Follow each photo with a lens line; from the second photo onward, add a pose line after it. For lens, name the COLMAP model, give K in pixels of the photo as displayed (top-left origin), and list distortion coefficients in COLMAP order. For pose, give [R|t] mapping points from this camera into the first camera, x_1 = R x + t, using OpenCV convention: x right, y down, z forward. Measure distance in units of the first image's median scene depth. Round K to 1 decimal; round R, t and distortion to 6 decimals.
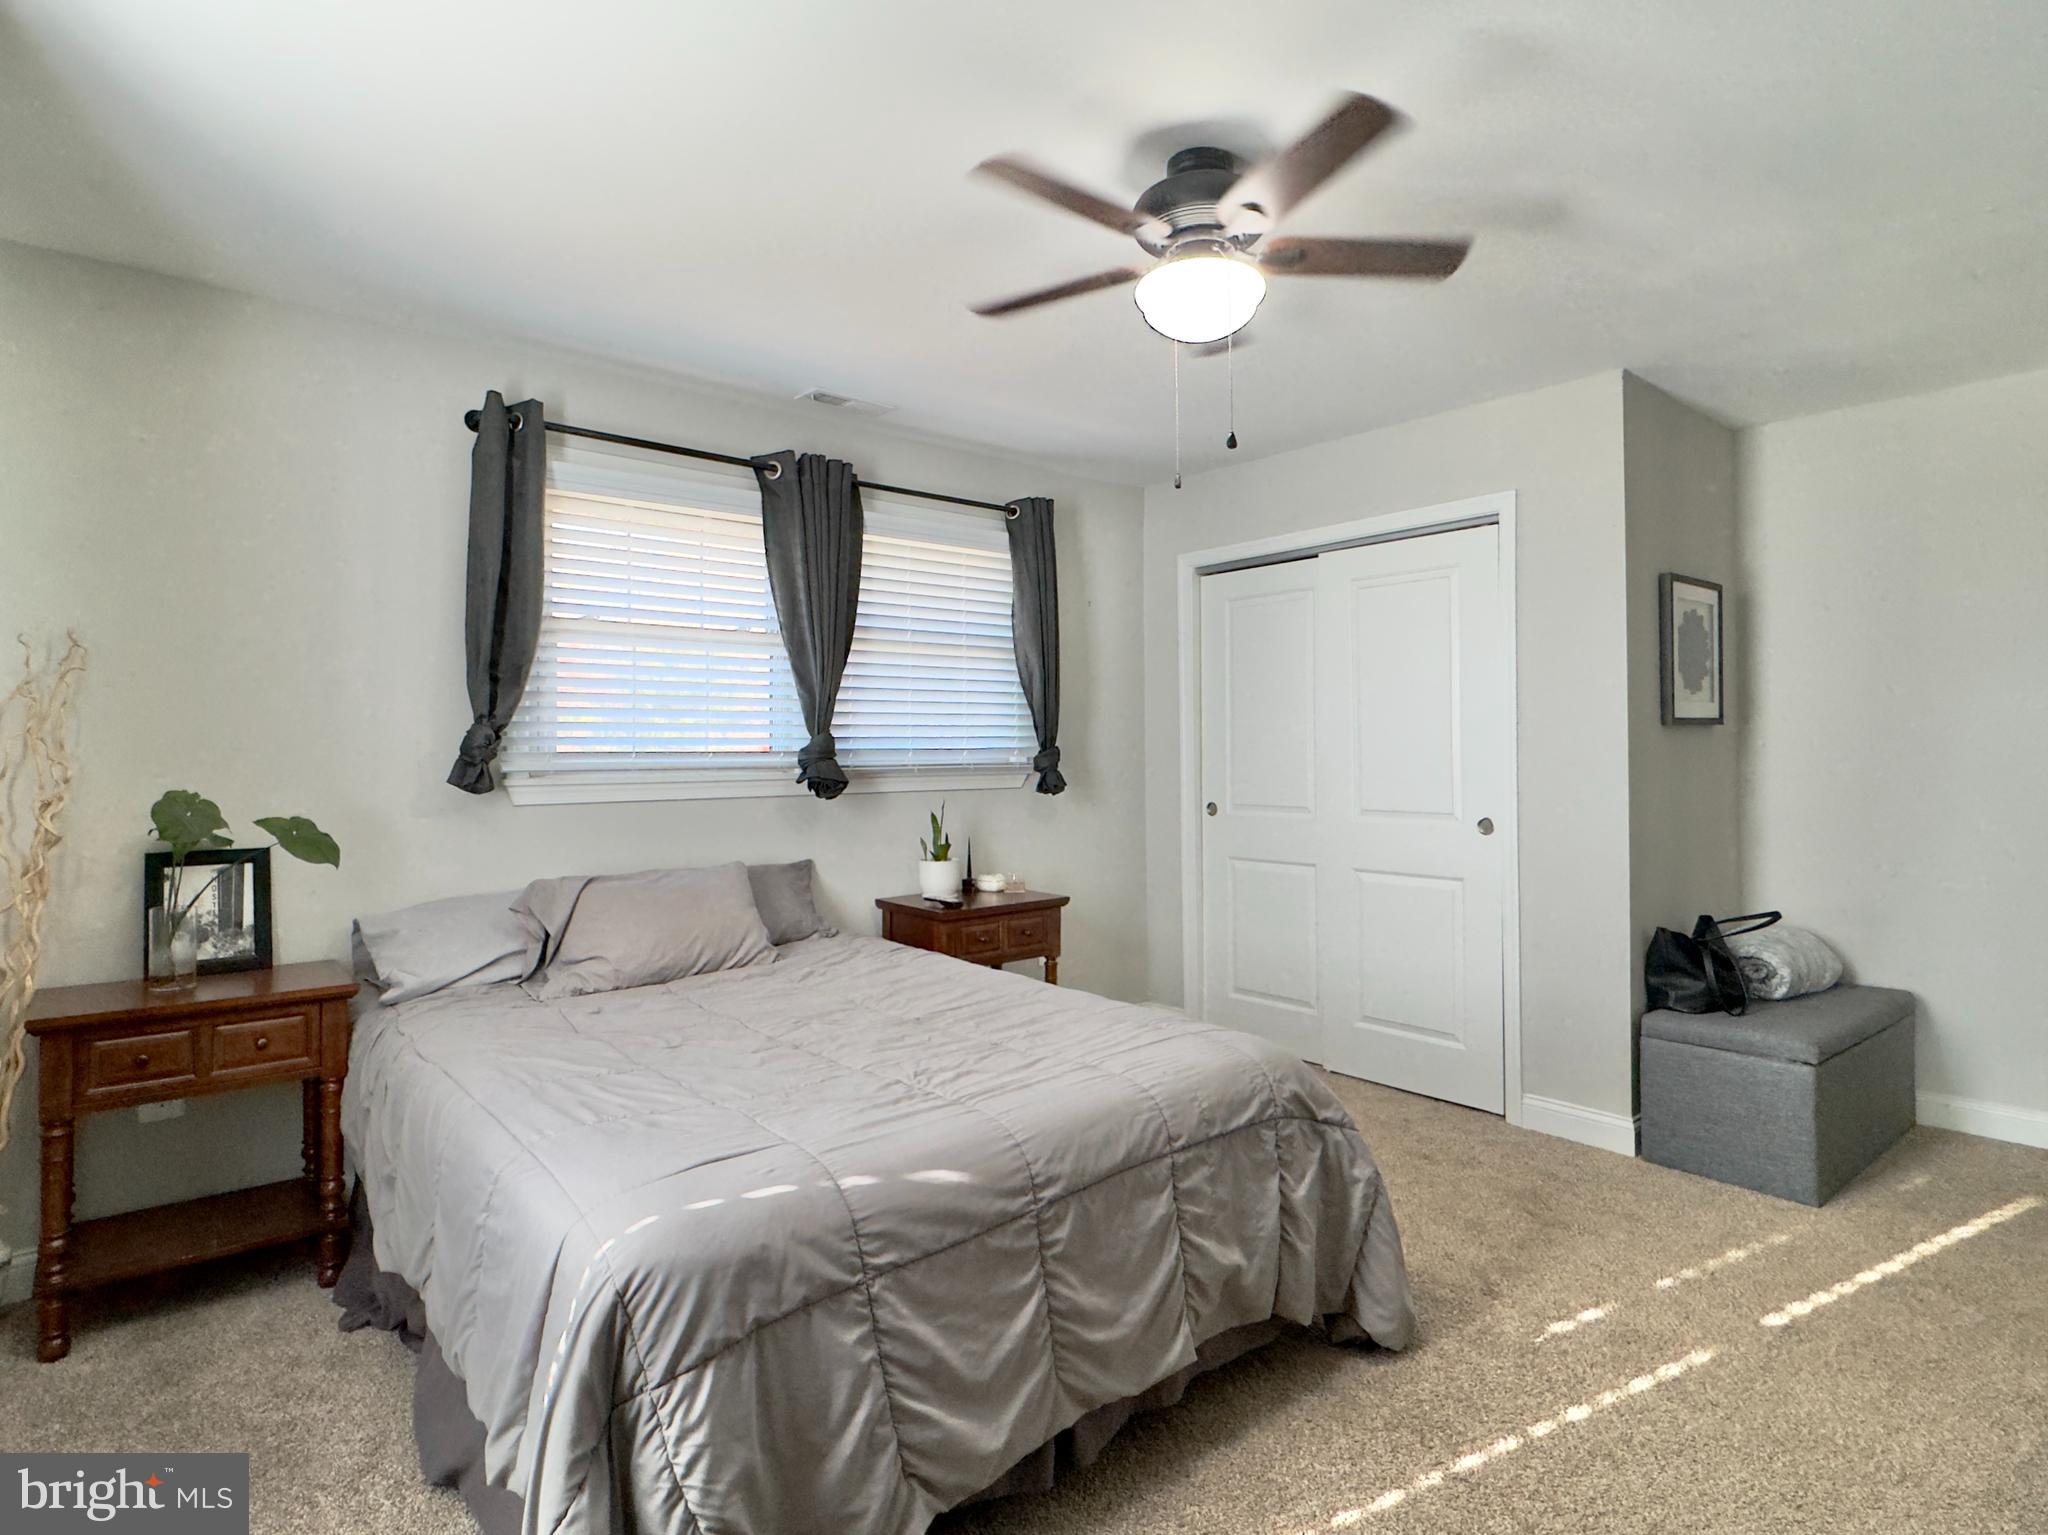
lens RADIAL K [[1086.8, 0, 1013.8], [0, 1086.8, 739.8], [0, 0, 1]] dist [-0.009057, -0.000540]
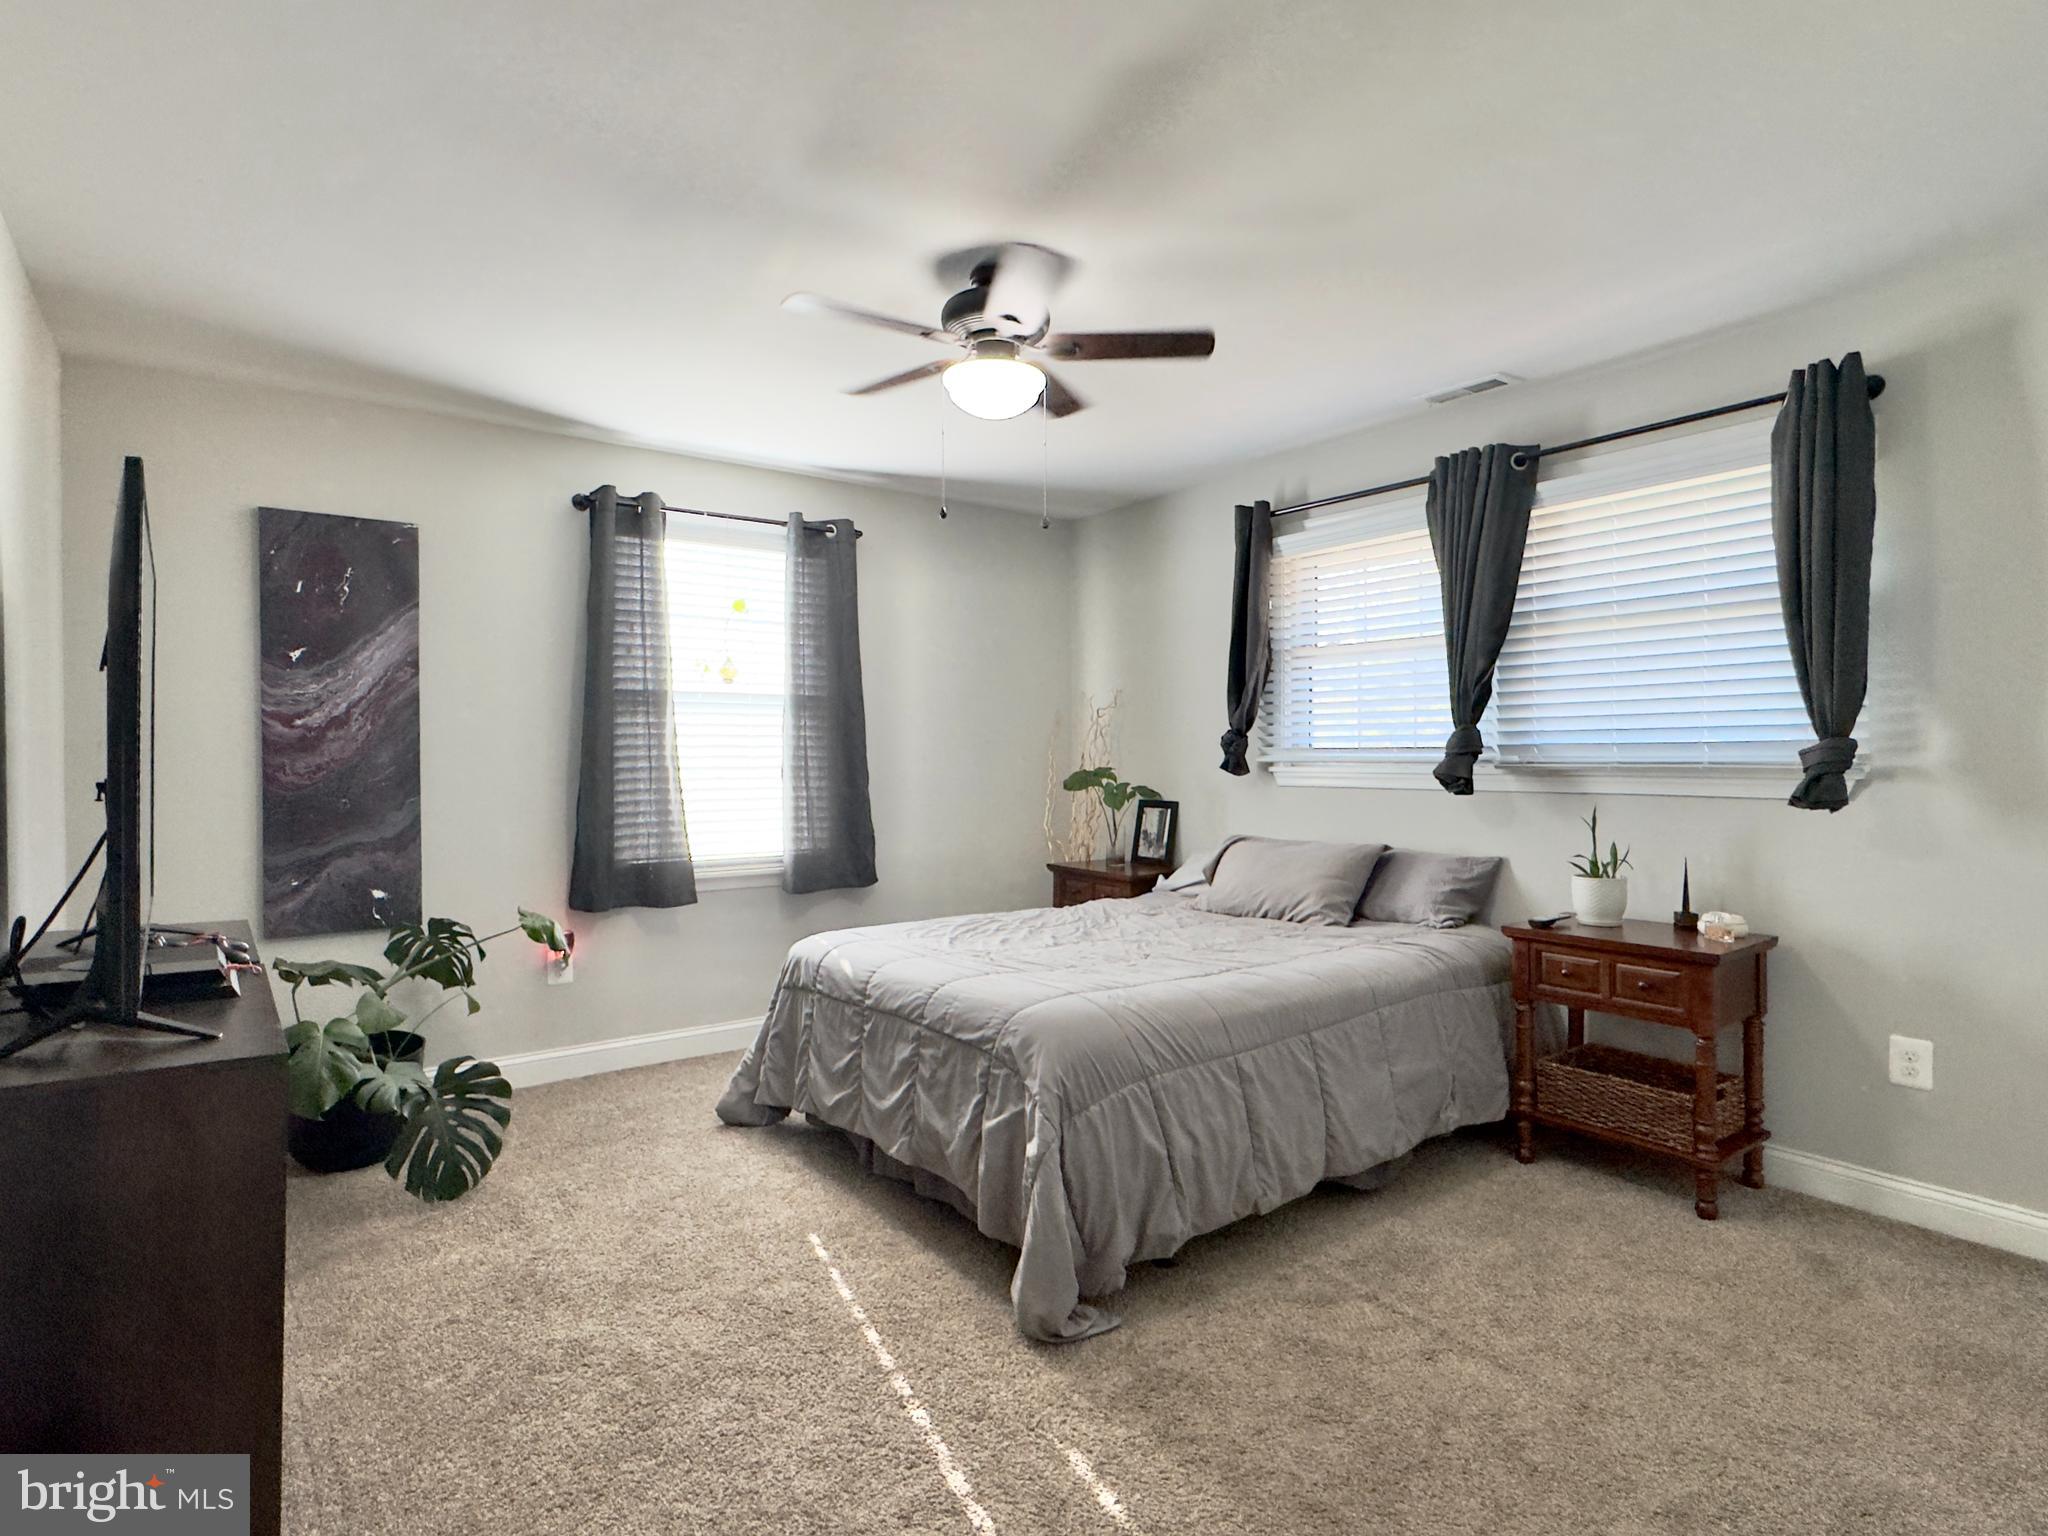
lens RADIAL K [[1086.8, 0, 1013.8], [0, 1086.8, 740.3], [0, 0, 1]] dist [-0.009057, -0.000540]
pose [[-0.069601, -0.002850, -0.997571, 1.038101], [0.016984, 0.999848, -0.004041, 0.001982], [0.997430, -0.017224, -0.069542, 0.798527]]
